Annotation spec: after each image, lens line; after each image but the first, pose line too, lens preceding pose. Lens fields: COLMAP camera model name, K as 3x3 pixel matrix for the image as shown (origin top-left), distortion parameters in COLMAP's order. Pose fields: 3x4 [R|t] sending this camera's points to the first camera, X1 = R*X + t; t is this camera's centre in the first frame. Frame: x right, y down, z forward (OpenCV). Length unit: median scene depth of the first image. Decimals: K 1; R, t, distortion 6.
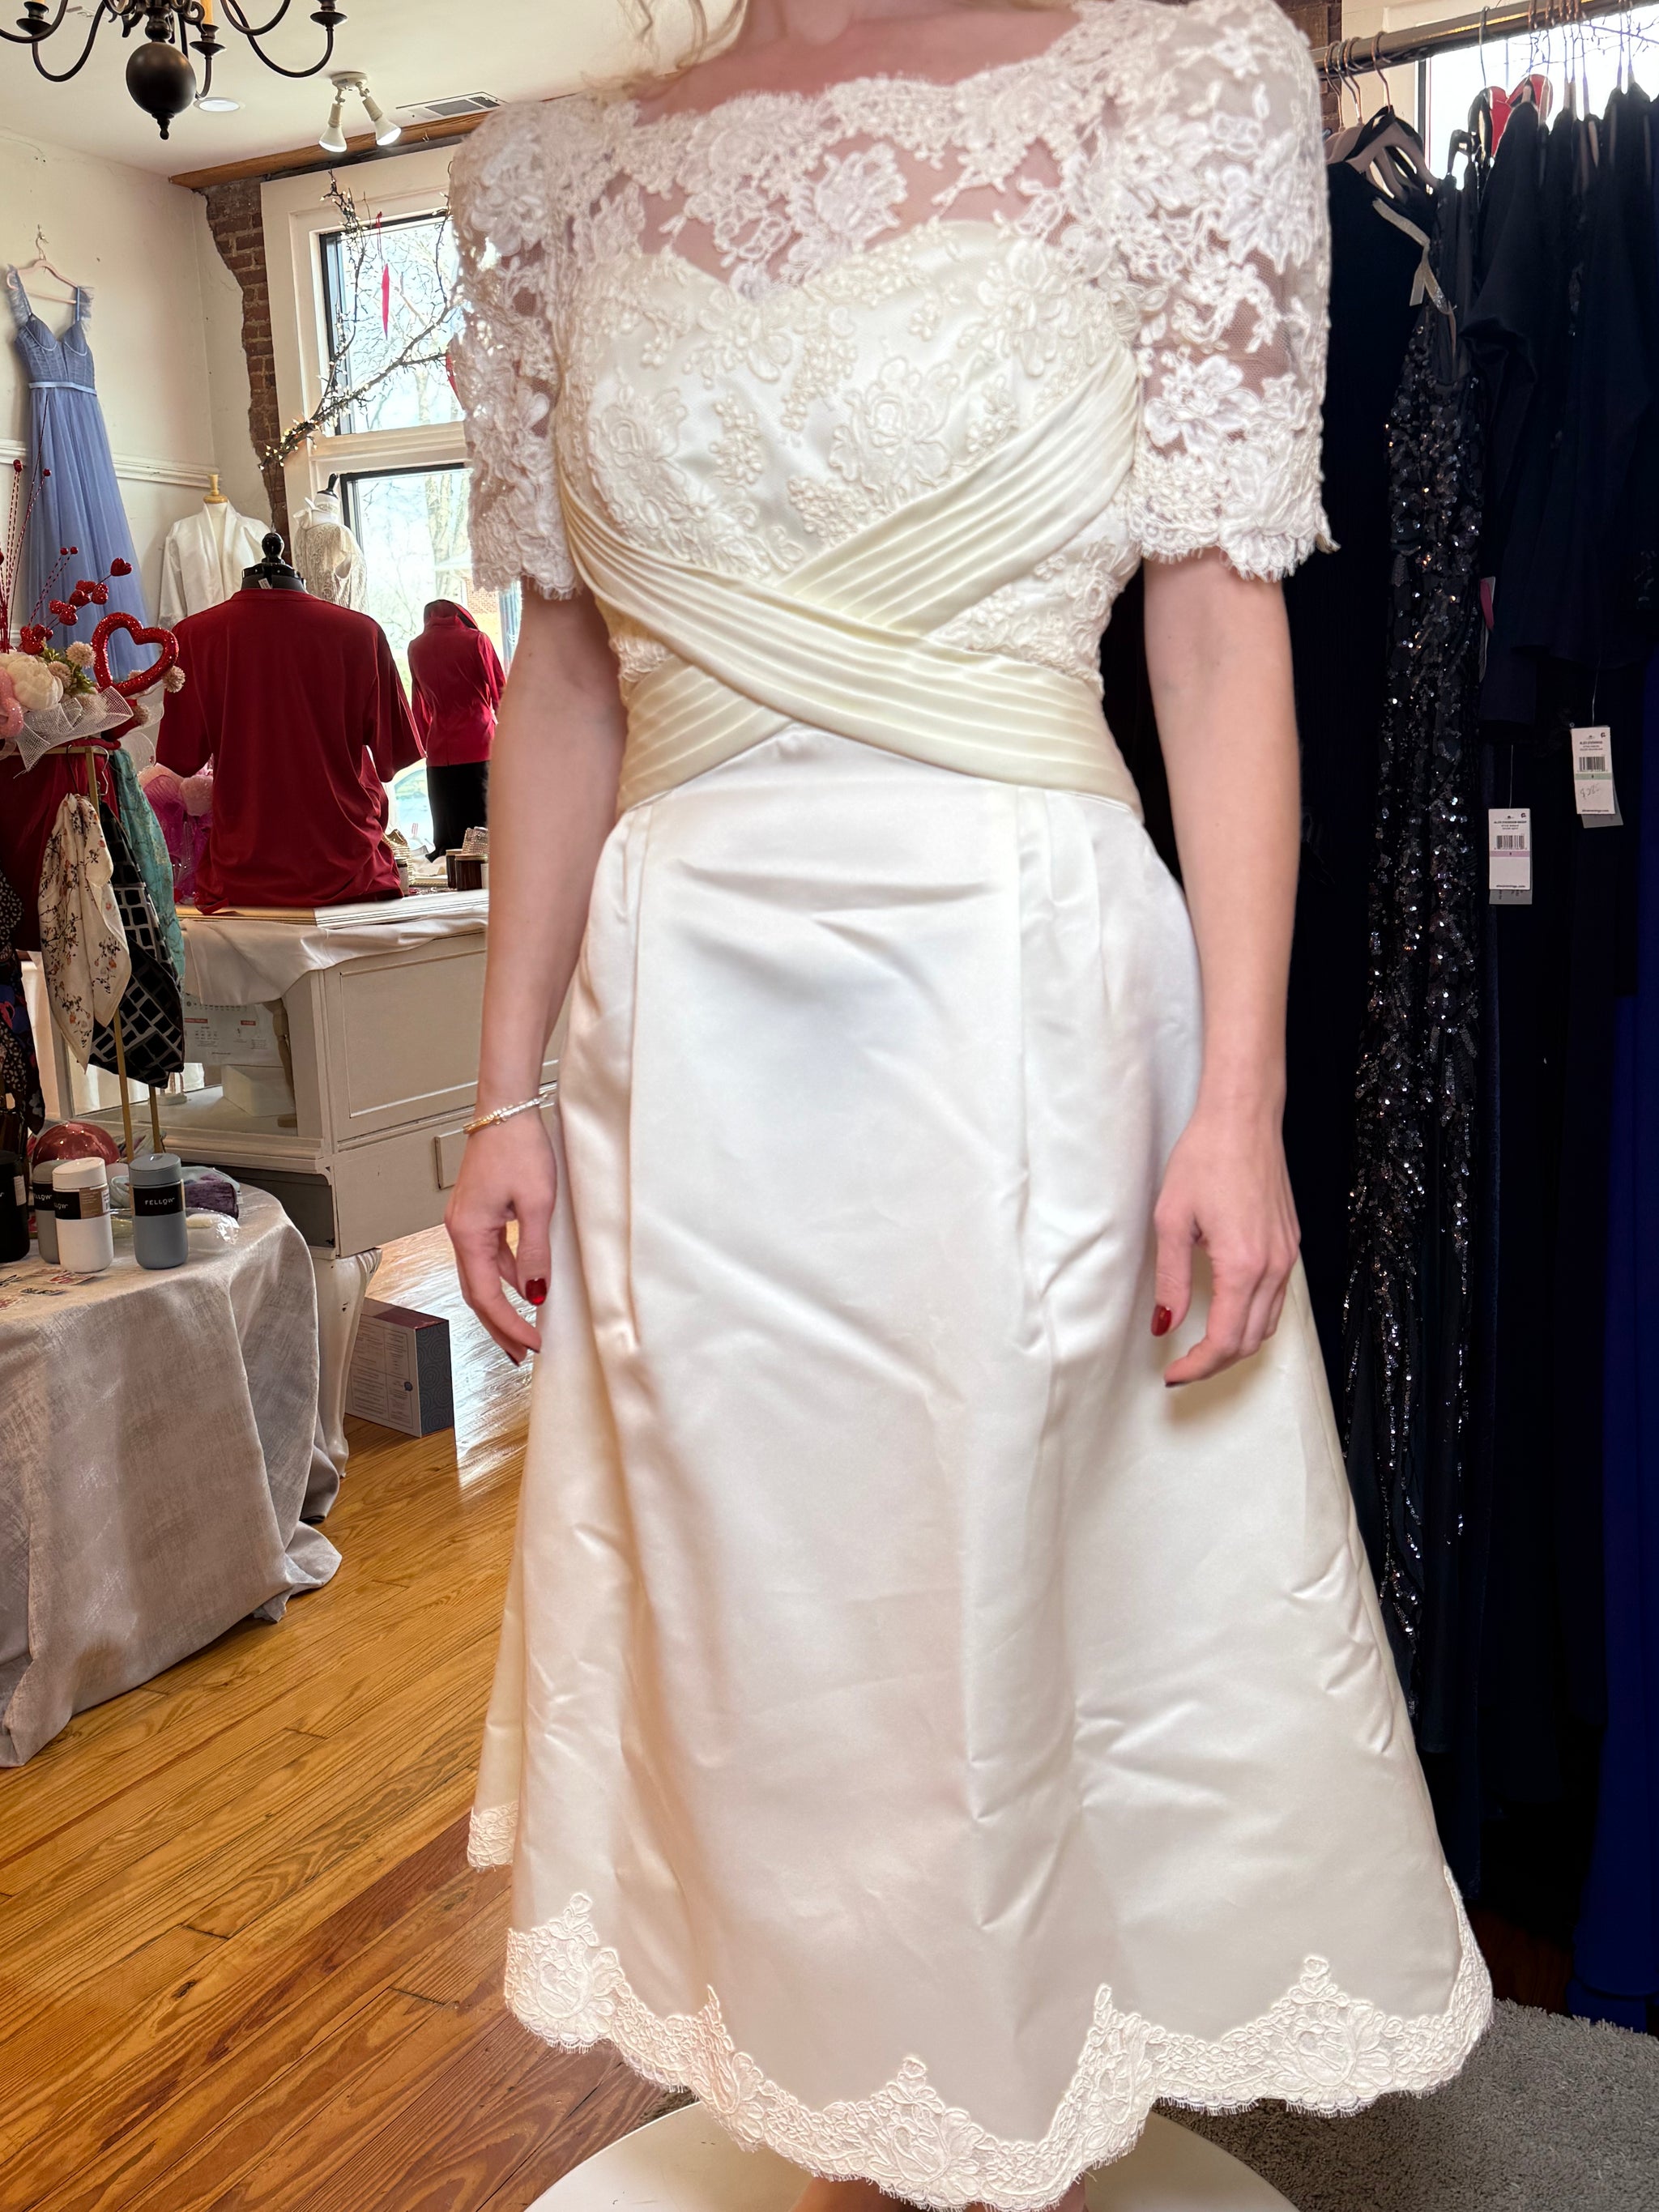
lens RADIAL K [[2056.1, 0, 842.0], [0, 2056.1, 1099.4], [0, 0, 1]] dist [0.065699, -0.107243]
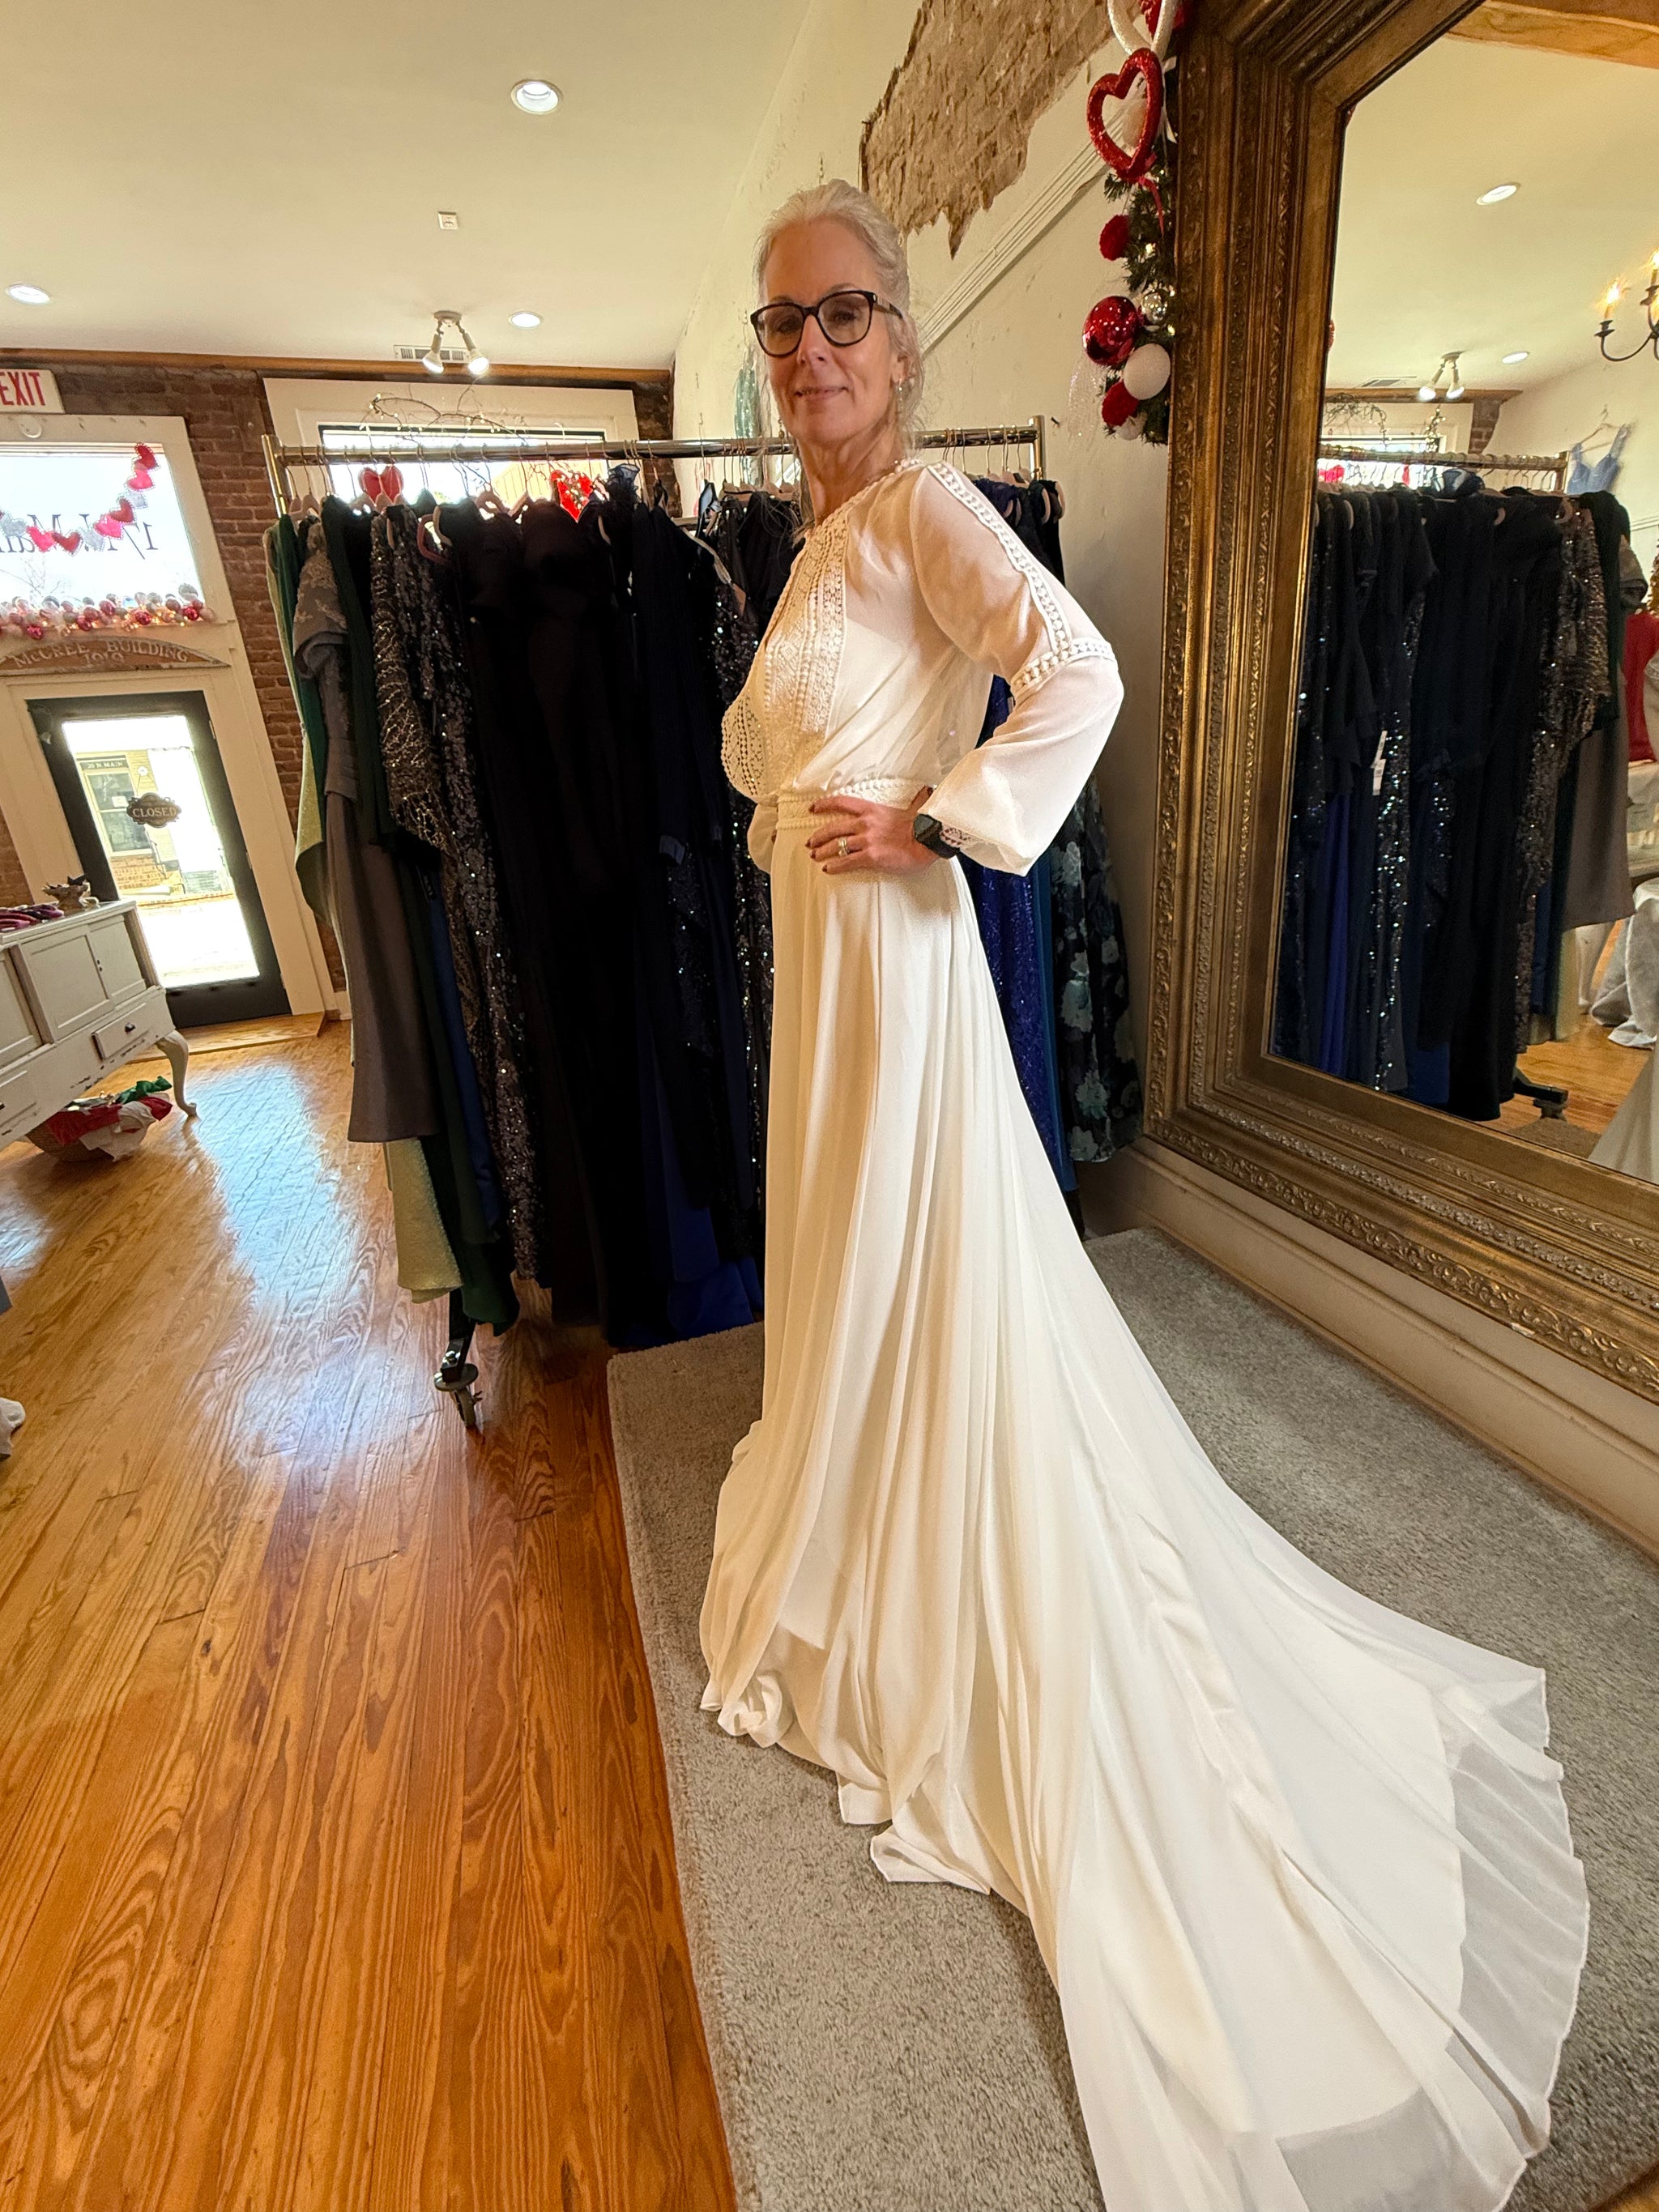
lens RADIAL K [[943.1, 0, 831.2], [0, 943.1, 1103.5], [0, 0, 1]] dist [0.000170, -0.000348]
pose [[0.693597, -0.256951, 0.672978, -0.269611], [0.172734, 0.966289, 0.190914, -0.016174], [-0.699347, -0.016171, 0.714600, 0.126700]]
